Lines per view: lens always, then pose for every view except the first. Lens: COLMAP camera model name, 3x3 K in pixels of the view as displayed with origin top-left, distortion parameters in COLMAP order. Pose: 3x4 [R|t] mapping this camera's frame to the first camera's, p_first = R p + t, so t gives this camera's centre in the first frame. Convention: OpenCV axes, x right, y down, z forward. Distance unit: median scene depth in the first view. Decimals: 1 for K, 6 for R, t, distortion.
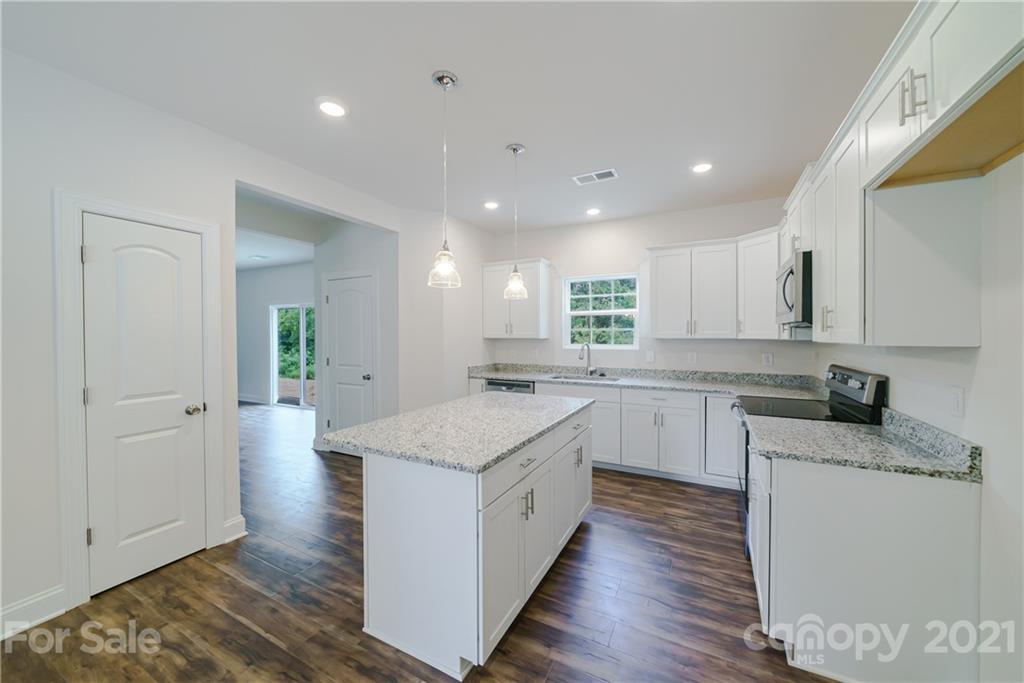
lens RADIAL K [[377.7, 0, 515.4], [0, 377.7, 337.8], [0, 0, 1]] dist [0.001482, -0.000001]
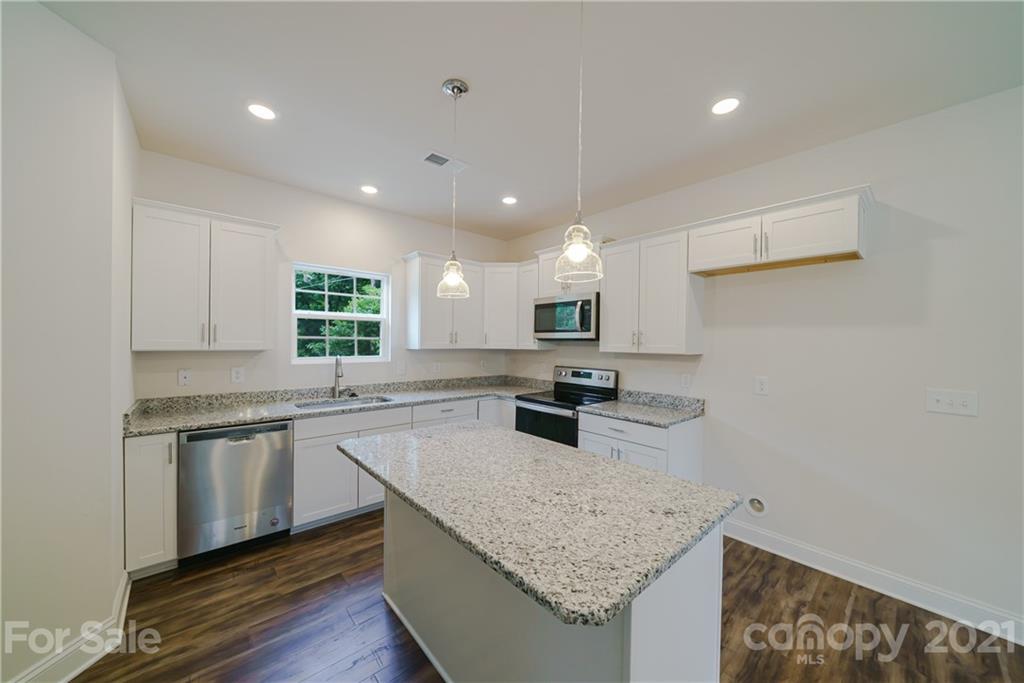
lens RADIAL K [[377.7, 0, 514.5], [0, 377.7, 344.0], [0, 0, 1]] dist [0.001482, -0.000001]
pose [[0.380425, 0.001934, 0.924810, -0.381766], [0.000460, 0.999997, -0.002281, -0.006922], [-0.924812, 0.001293, 0.380423, 0.386541]]
